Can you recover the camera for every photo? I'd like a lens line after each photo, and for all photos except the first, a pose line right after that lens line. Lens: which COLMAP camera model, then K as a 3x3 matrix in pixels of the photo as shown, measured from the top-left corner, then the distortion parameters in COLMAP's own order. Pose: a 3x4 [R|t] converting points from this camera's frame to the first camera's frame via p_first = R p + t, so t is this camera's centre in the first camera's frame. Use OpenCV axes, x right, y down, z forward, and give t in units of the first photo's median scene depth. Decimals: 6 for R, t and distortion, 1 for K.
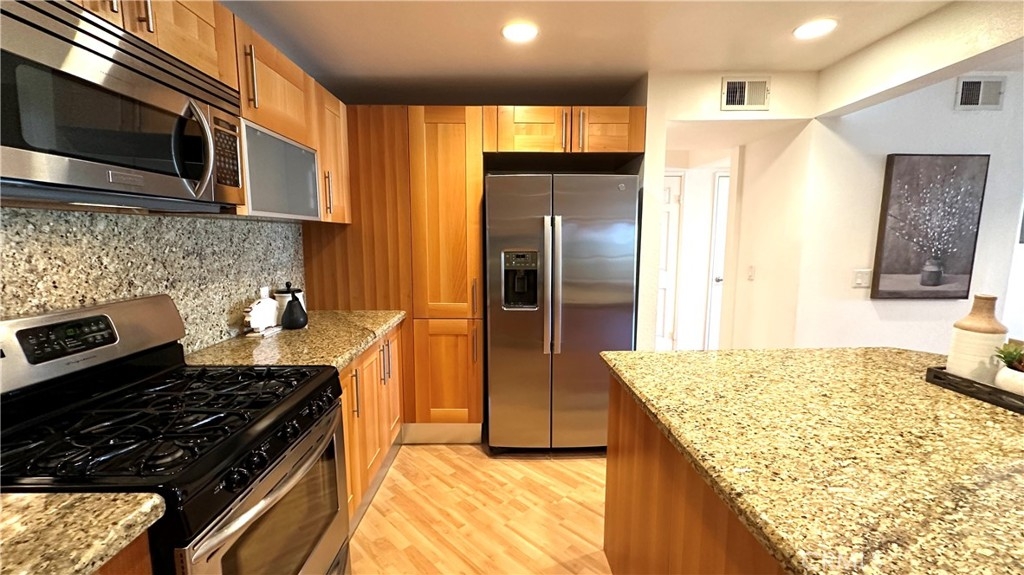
lens RADIAL K [[406.2, 0, 510.2], [0, 406.2, 284.9], [0, 0, 1]] dist [-0.006822, 0.001109]
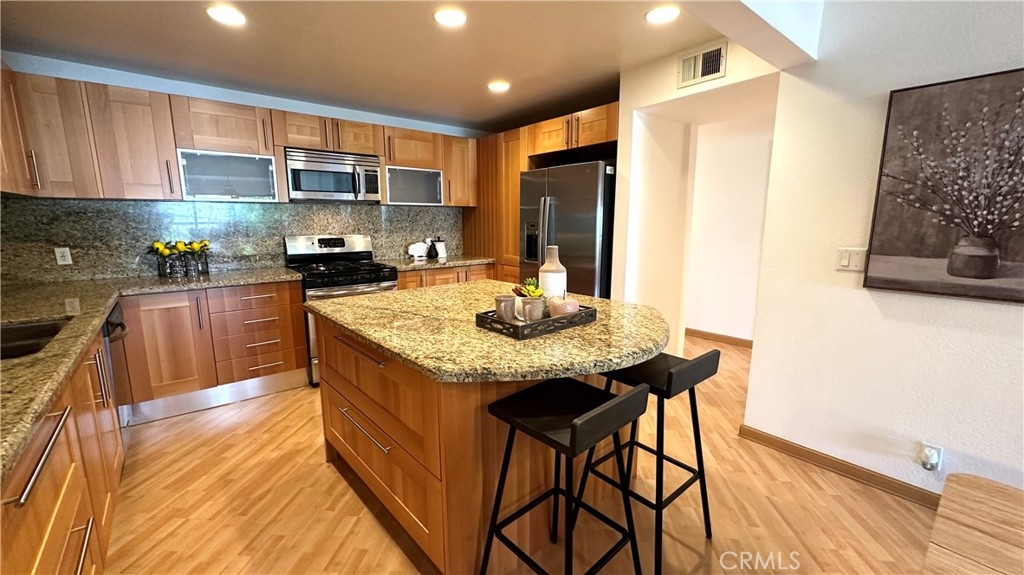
lens RADIAL K [[406.2, 0, 509.5], [0, 406.2, 286.2], [0, 0, 1]] dist [-0.006822, 0.001109]
pose [[0.626540, 0.124129, -0.769441, 1.097158], [-0.090113, 0.992152, 0.086681, 0.027267], [0.774162, 0.015027, 0.632809, 0.000080]]
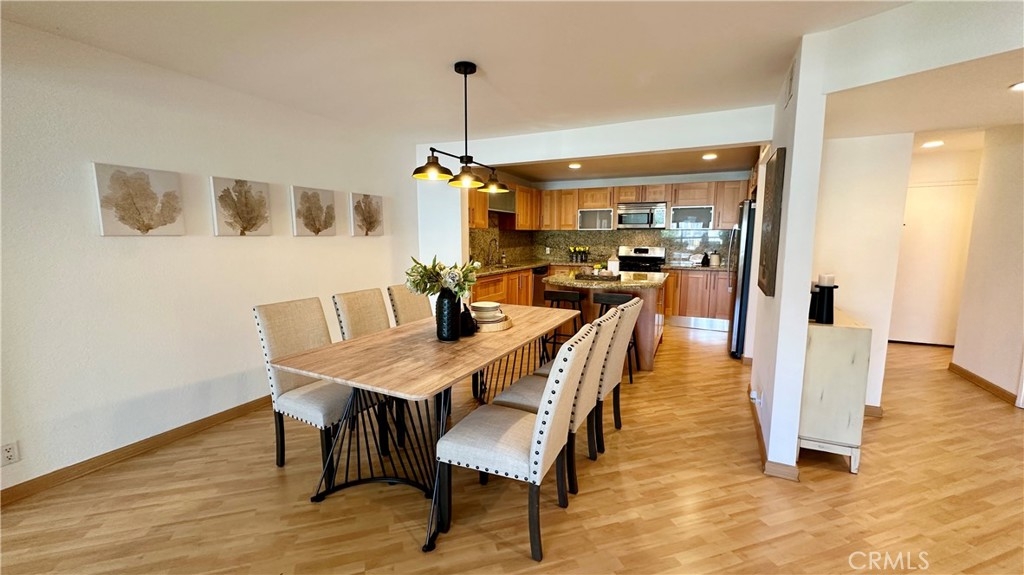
lens RADIAL K [[406.2, 0, 511.0], [0, 406.2, 286.1], [0, 0, 1]] dist [-0.006822, 0.001109]
pose [[-0.463041, 0.107286, -0.879820, 2.337254], [-0.107021, 0.978617, 0.175658, -0.095746], [0.879852, 0.175496, -0.441658, 0.904942]]
